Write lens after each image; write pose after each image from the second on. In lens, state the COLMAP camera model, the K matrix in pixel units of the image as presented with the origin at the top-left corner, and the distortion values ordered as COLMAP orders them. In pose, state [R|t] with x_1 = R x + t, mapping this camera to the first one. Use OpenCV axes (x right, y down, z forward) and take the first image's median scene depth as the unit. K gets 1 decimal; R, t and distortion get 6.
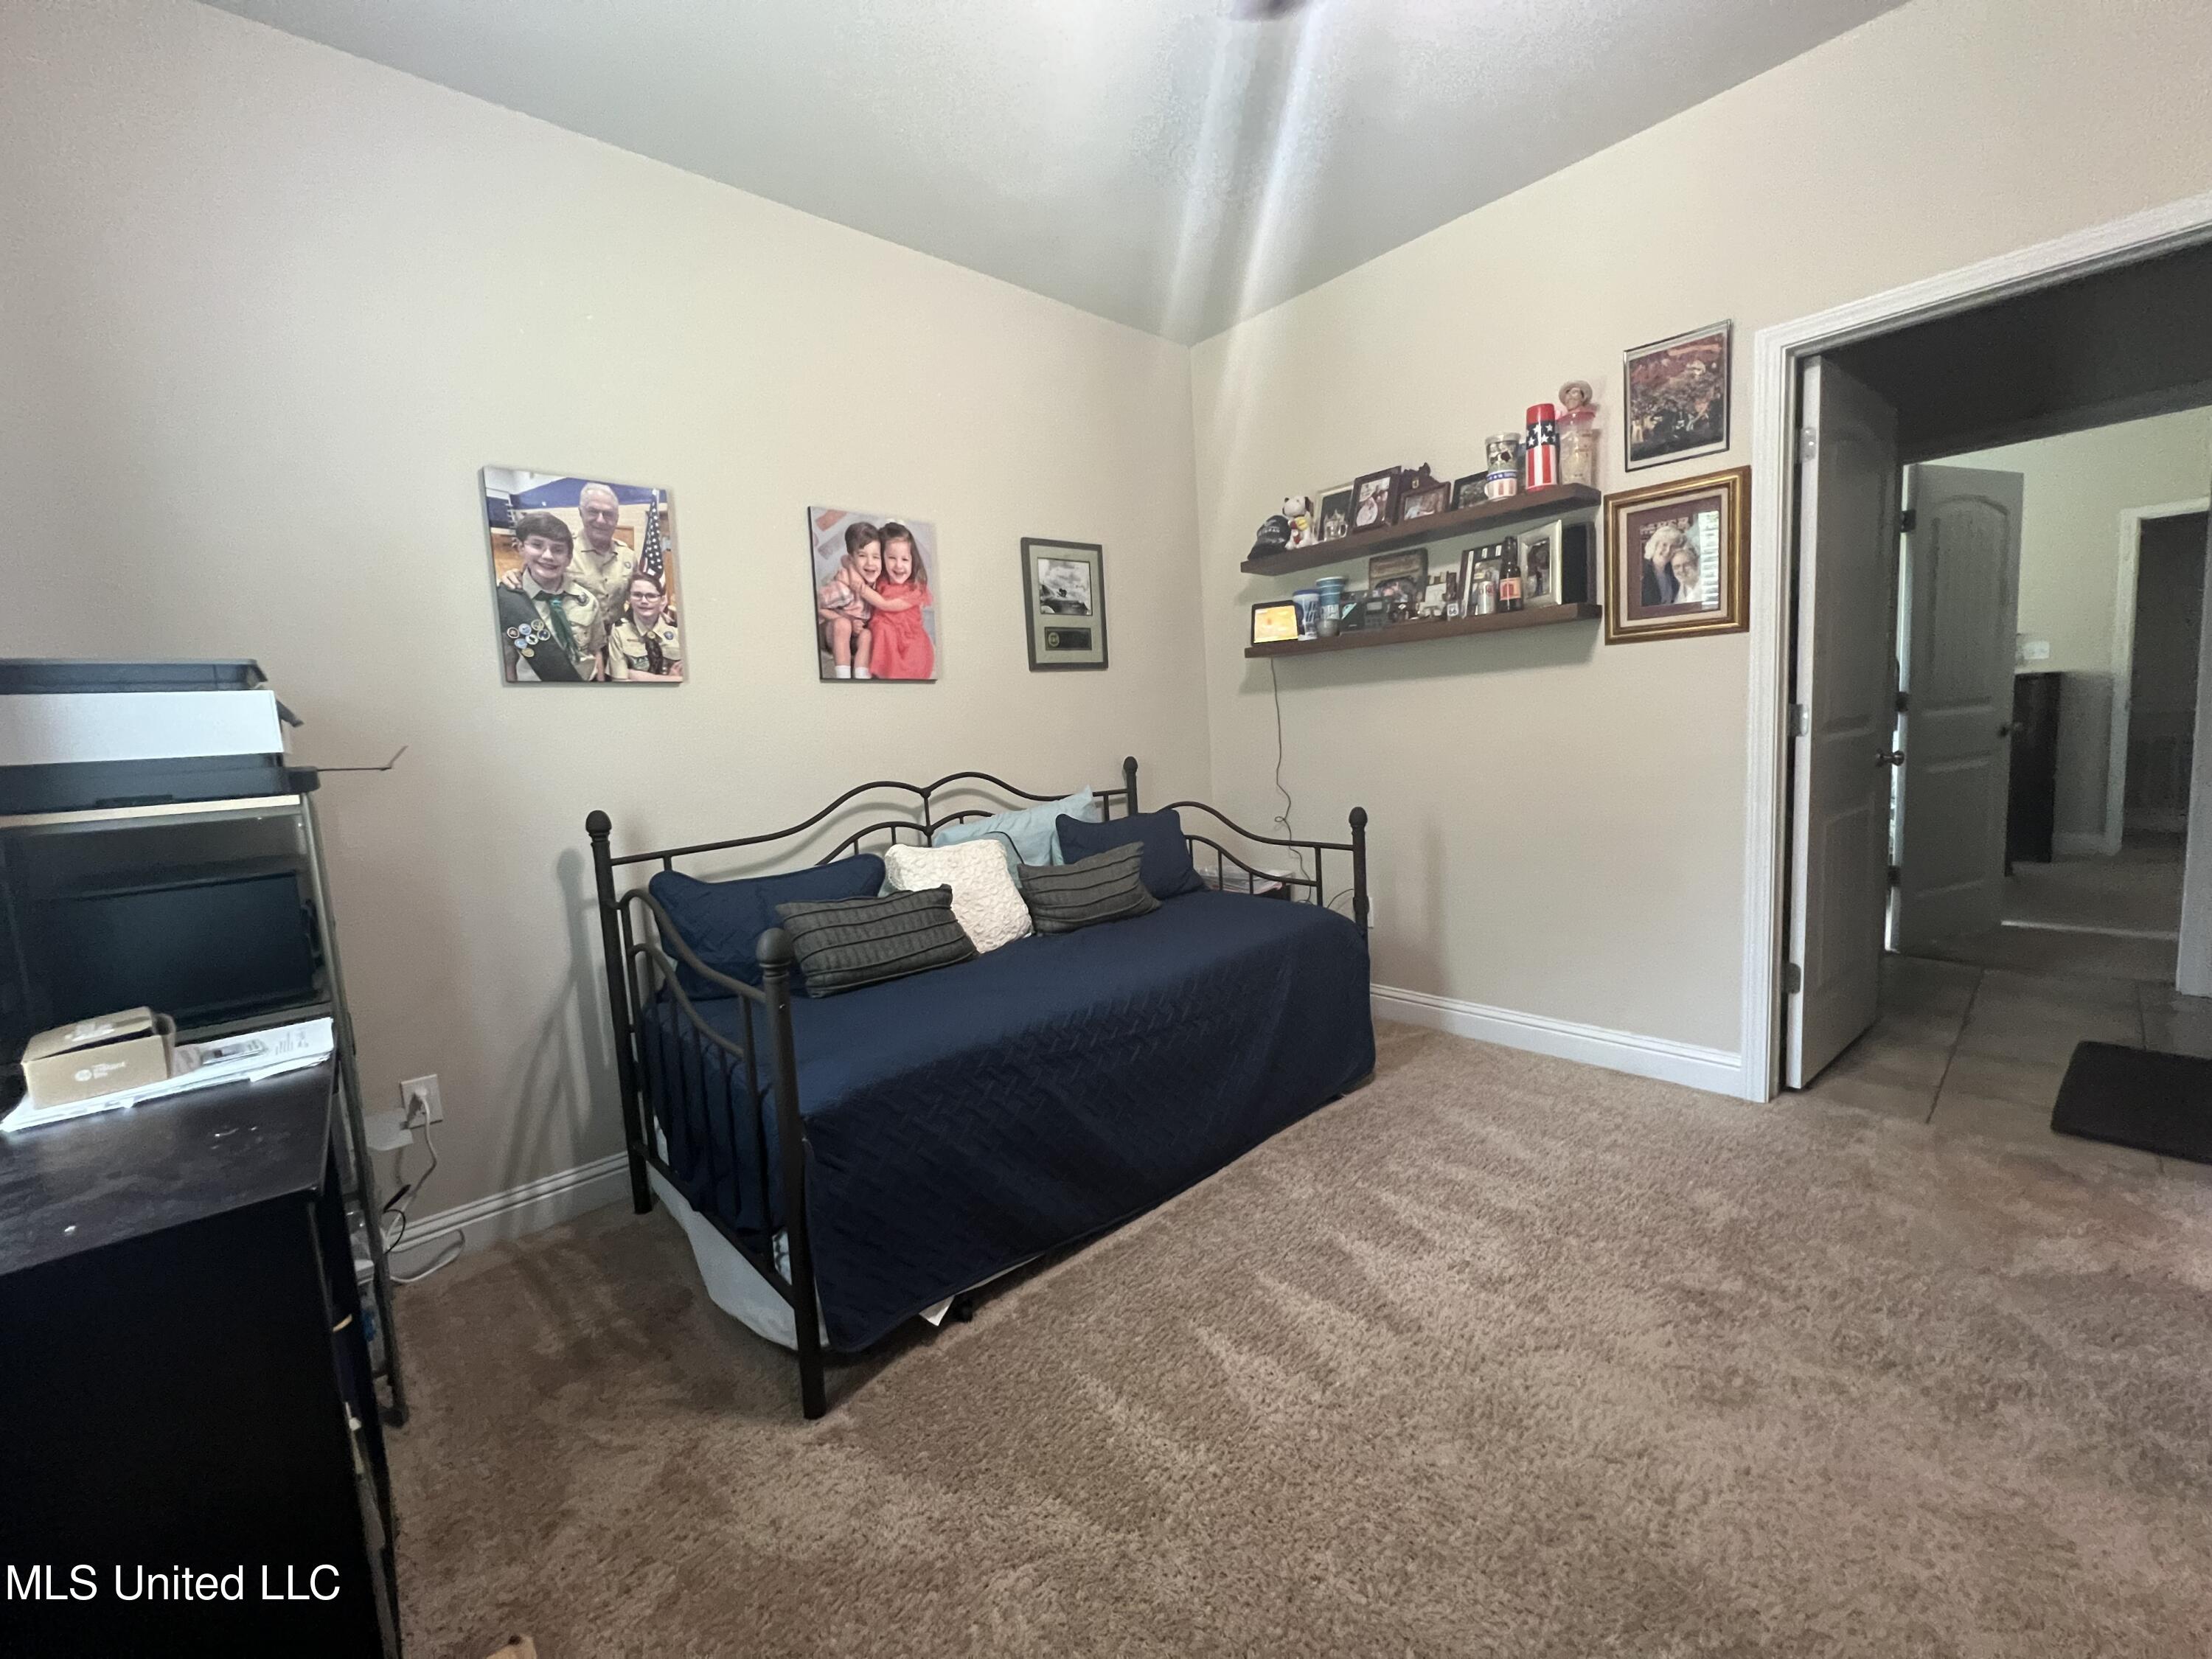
lens RADIAL K [[889.9, 0, 1098.0], [0, 889.9, 822.2], [0, 0, 1]] dist [-0.003685, 0.001524]
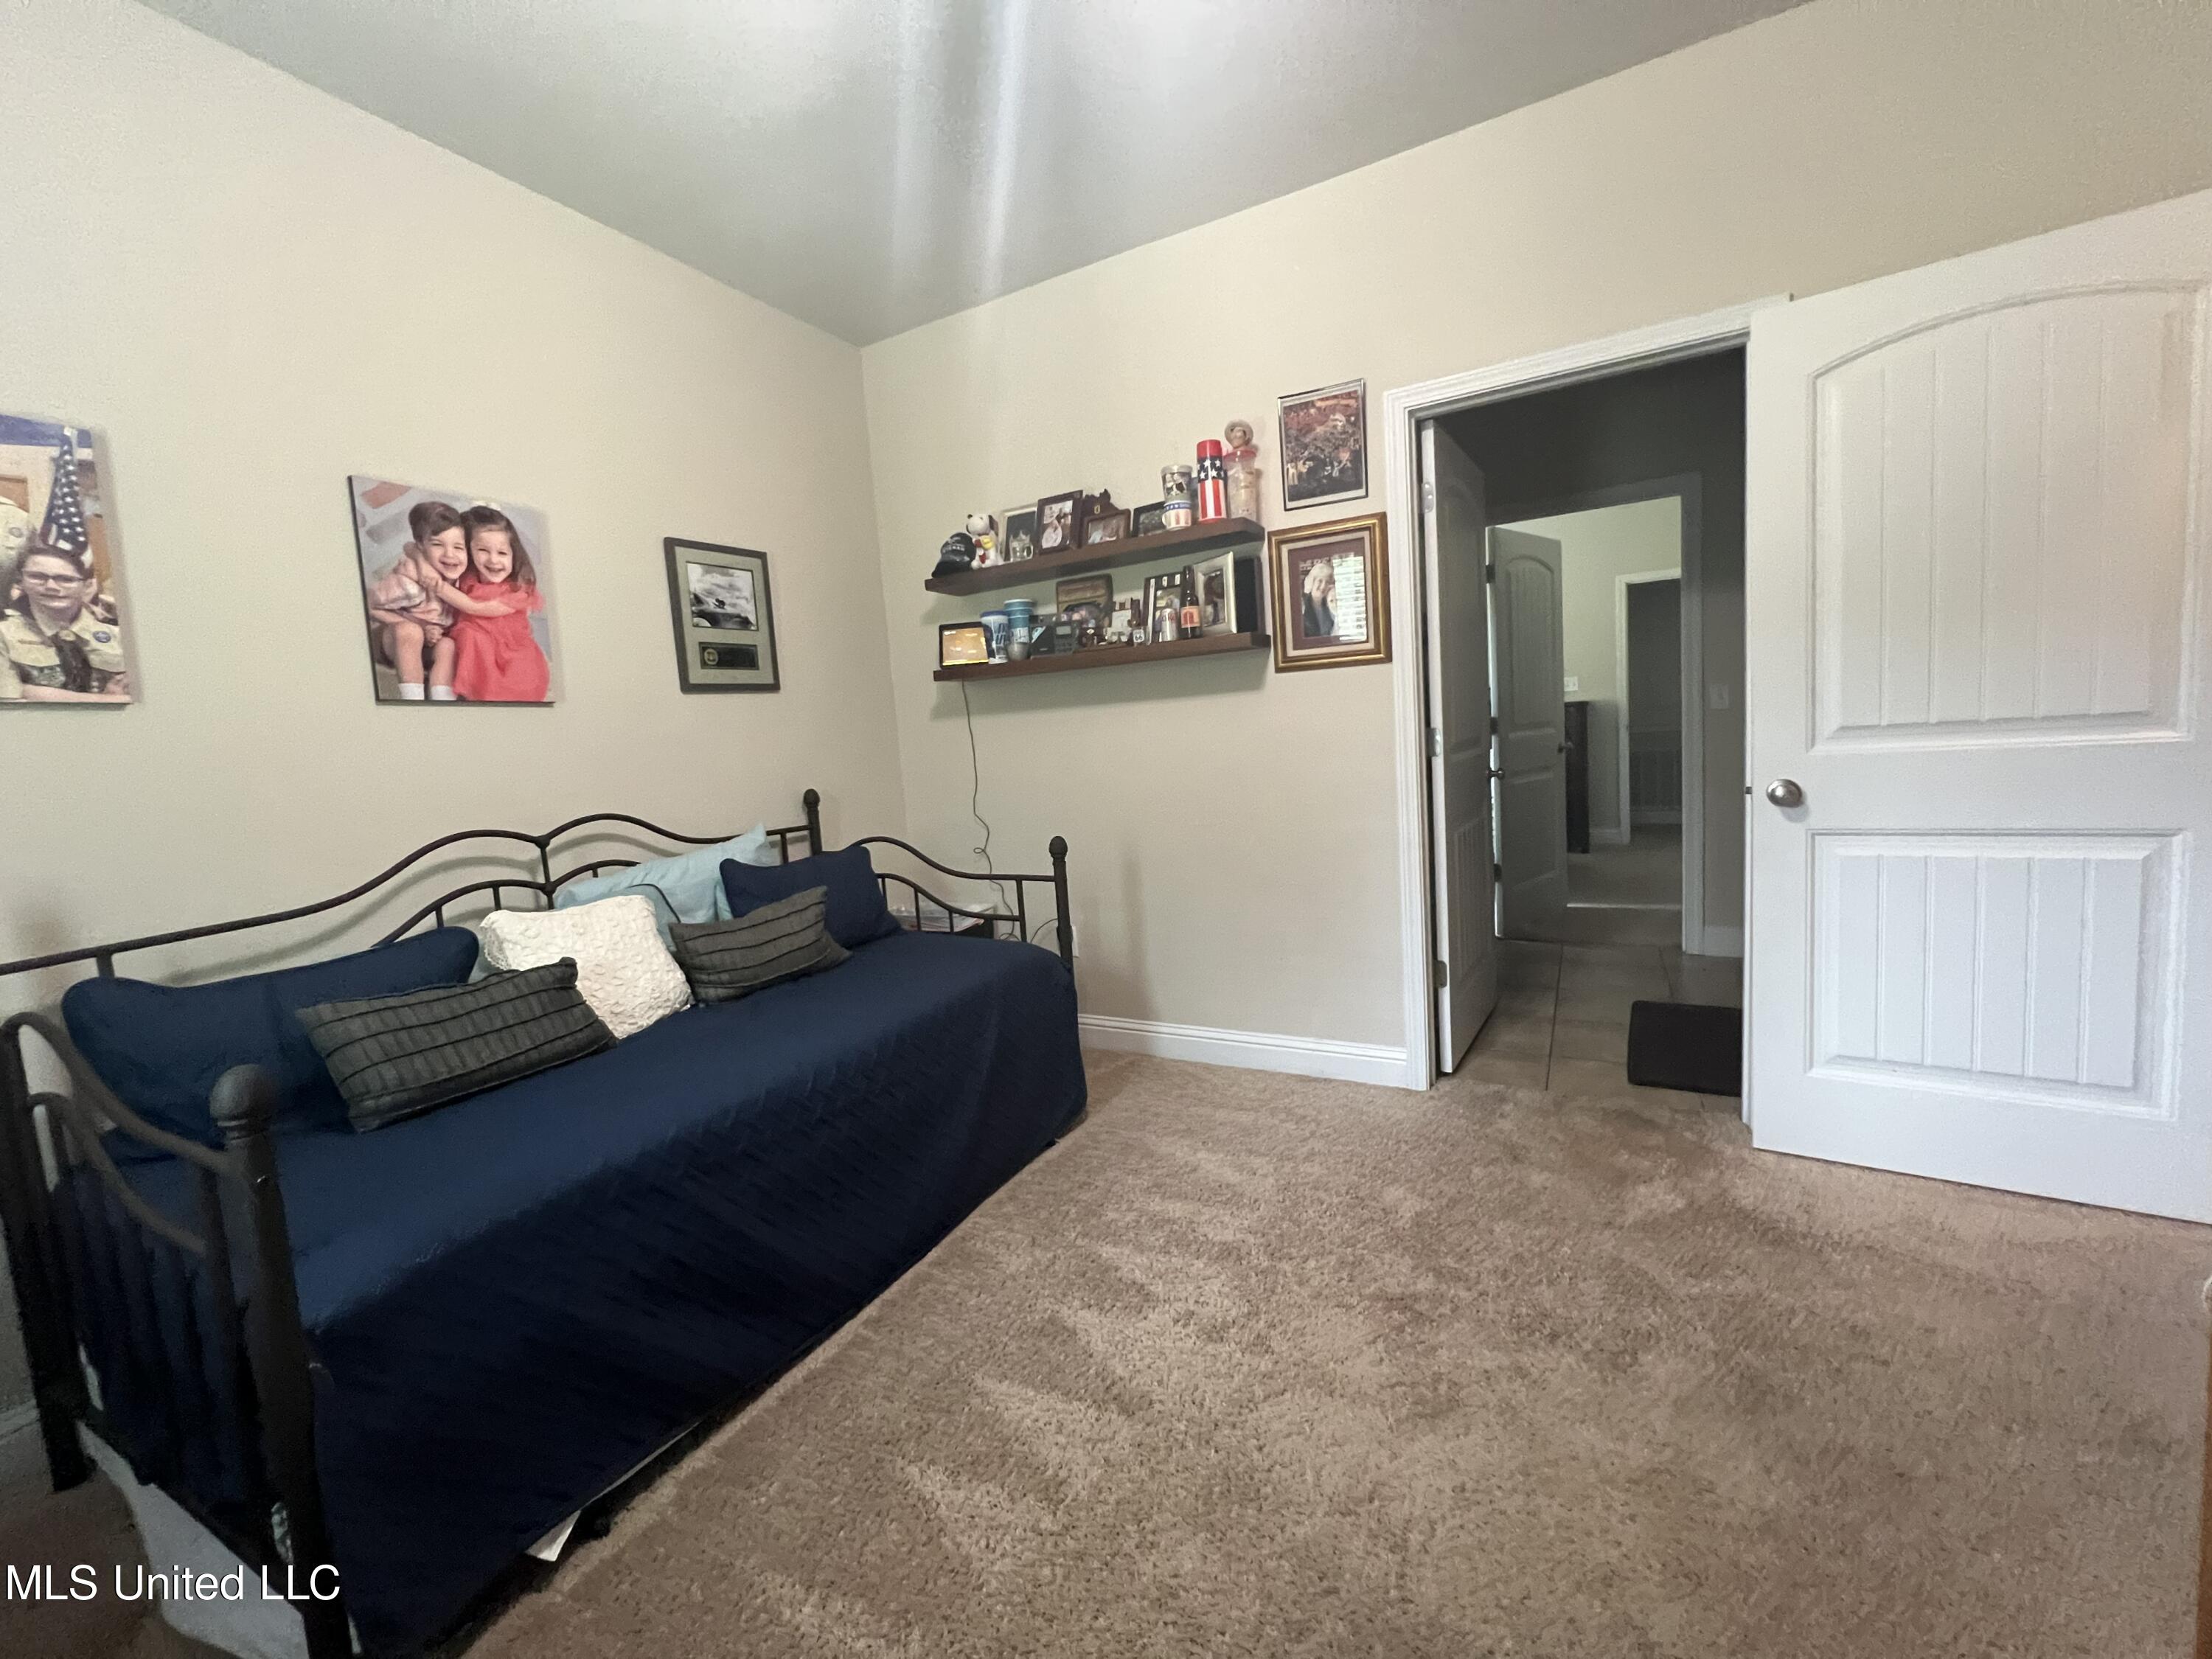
lens RADIAL K [[889.9, 0, 1099.6], [0, 889.9, 822.6], [0, 0, 1]] dist [-0.003685, 0.001524]
pose [[0.943596, -0.039164, 0.328774, 0.021267], [0.048213, 0.998648, -0.019413, -0.012106], [-0.327569, 0.034170, 0.944209, 0.083407]]
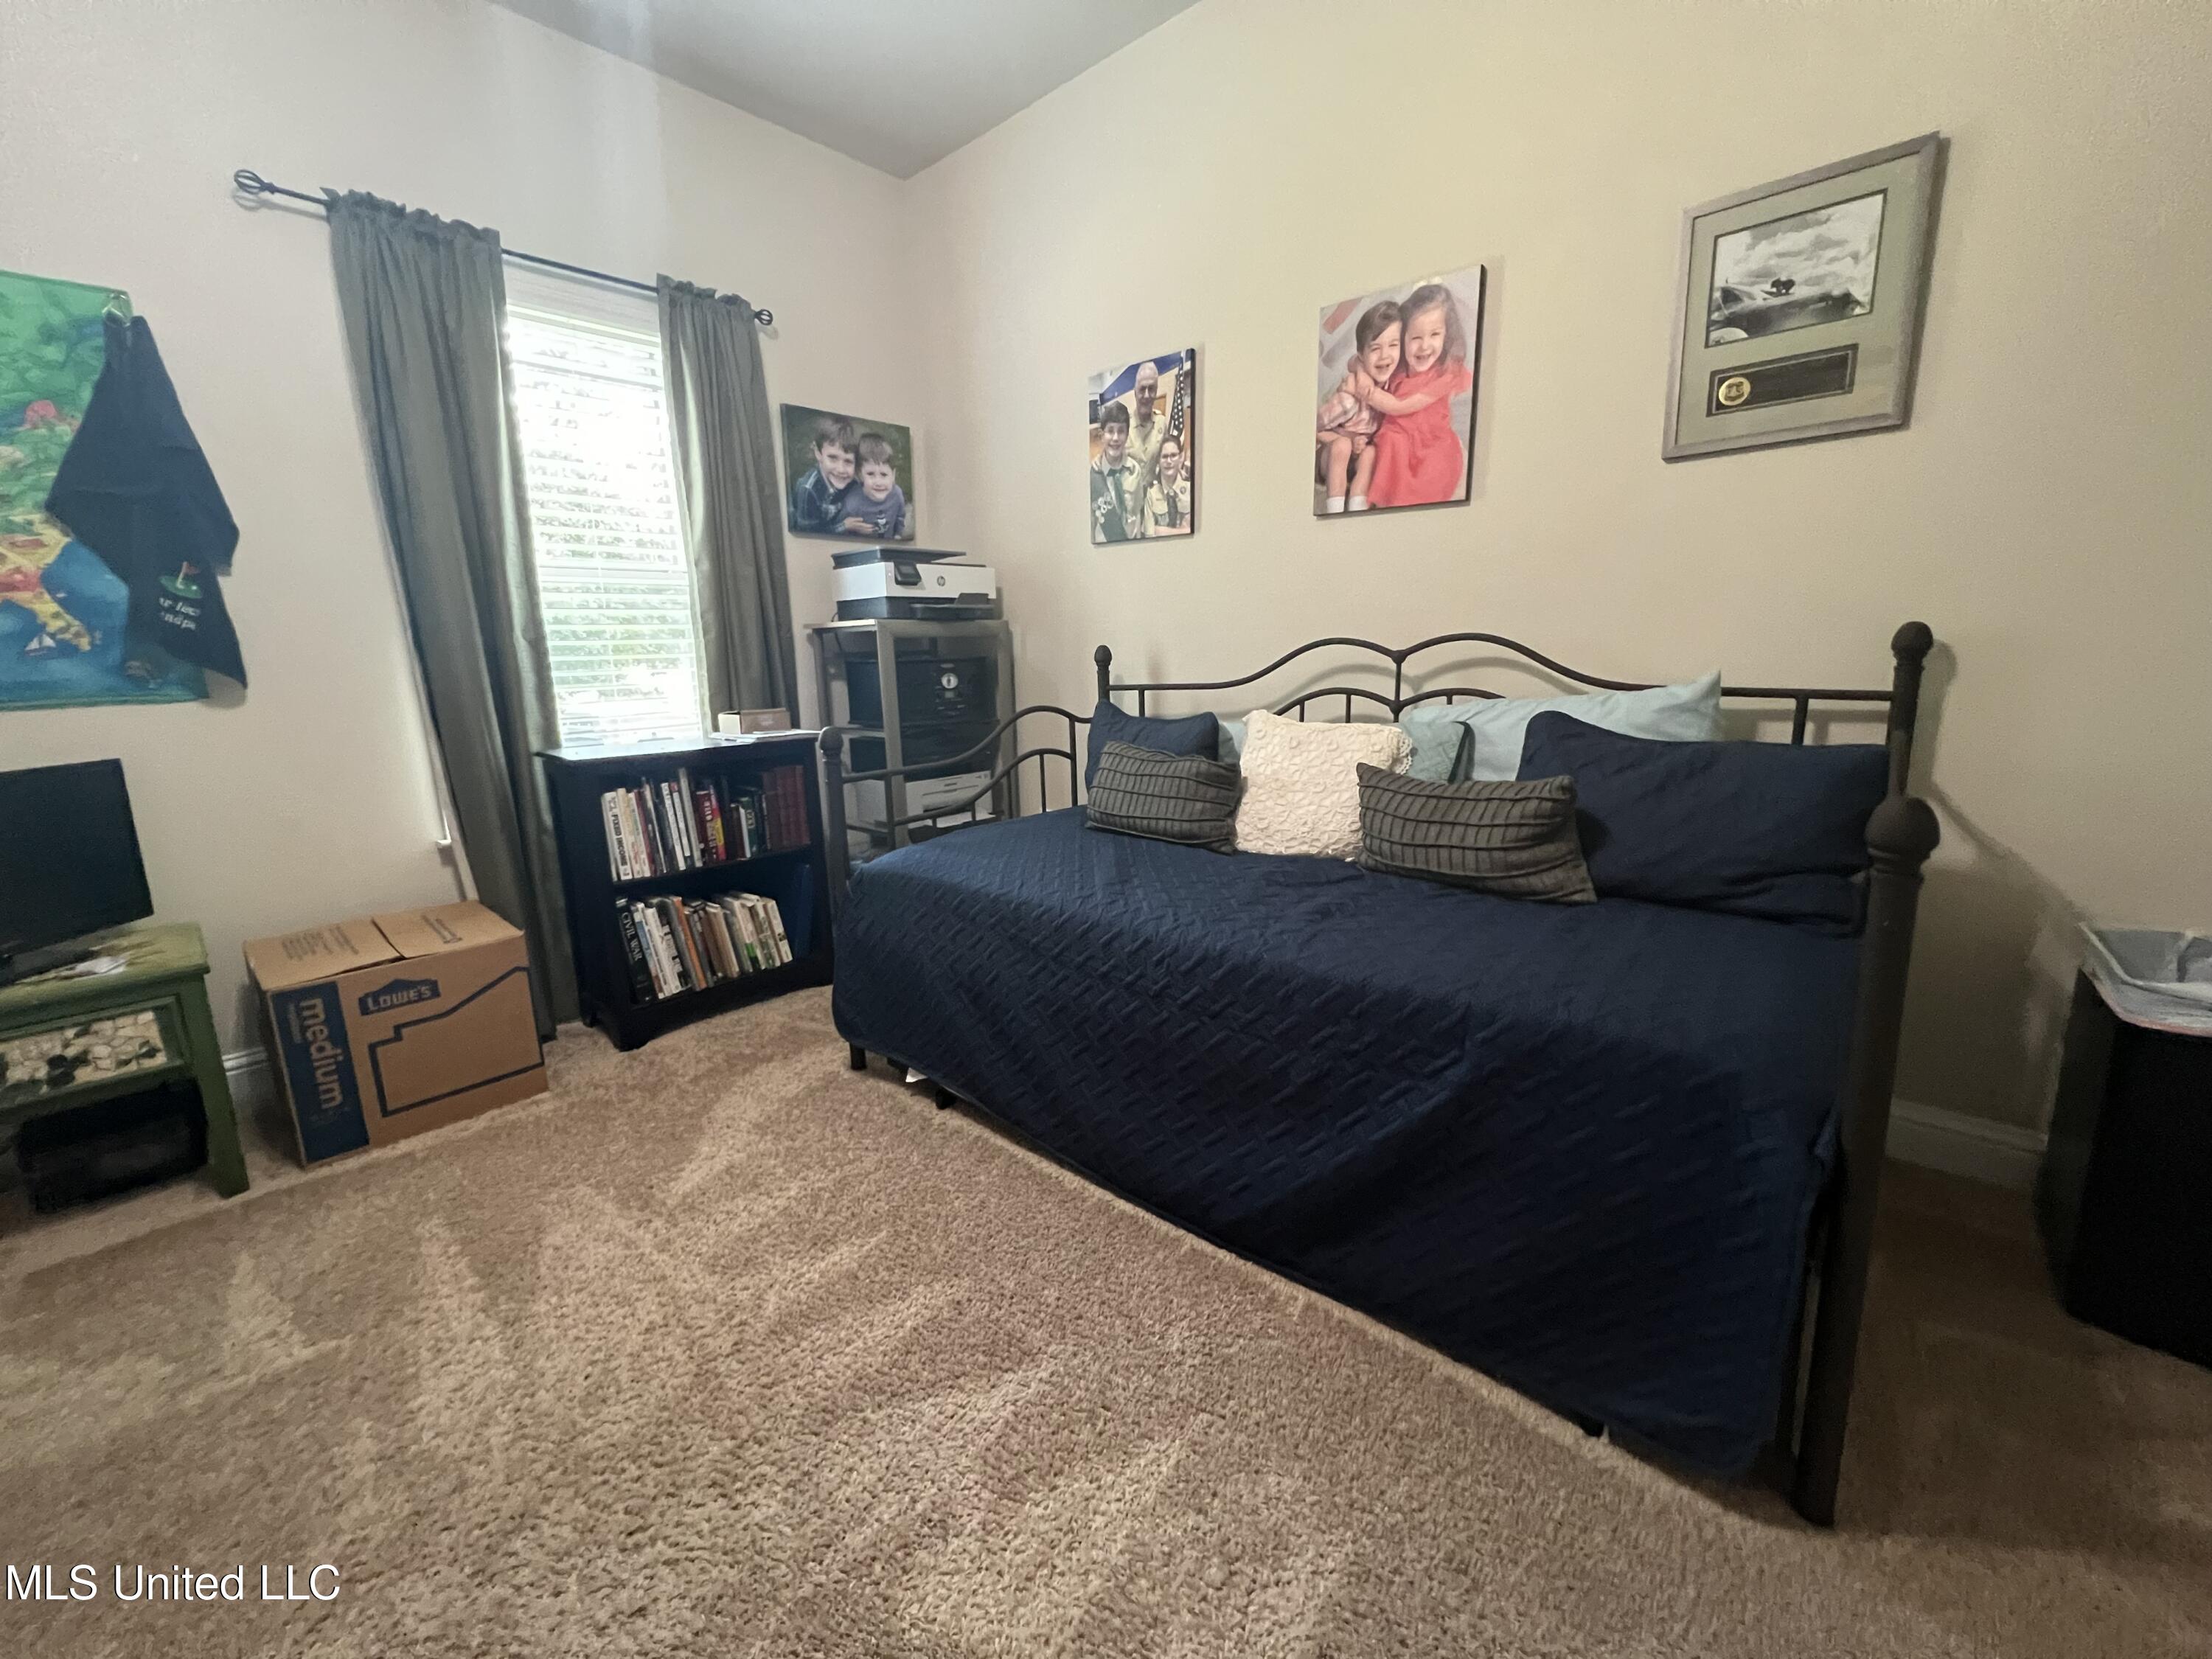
lens RADIAL K [[889.9, 0, 1097.6], [0, 889.9, 821.3], [0, 0, 1]] dist [-0.003685, 0.001524]
pose [[0.103903, 0.250999, -0.962395, 0.638530], [-0.087473, 0.966189, 0.242544, -0.068087], [0.990733, 0.058983, 0.122345, 0.745765]]
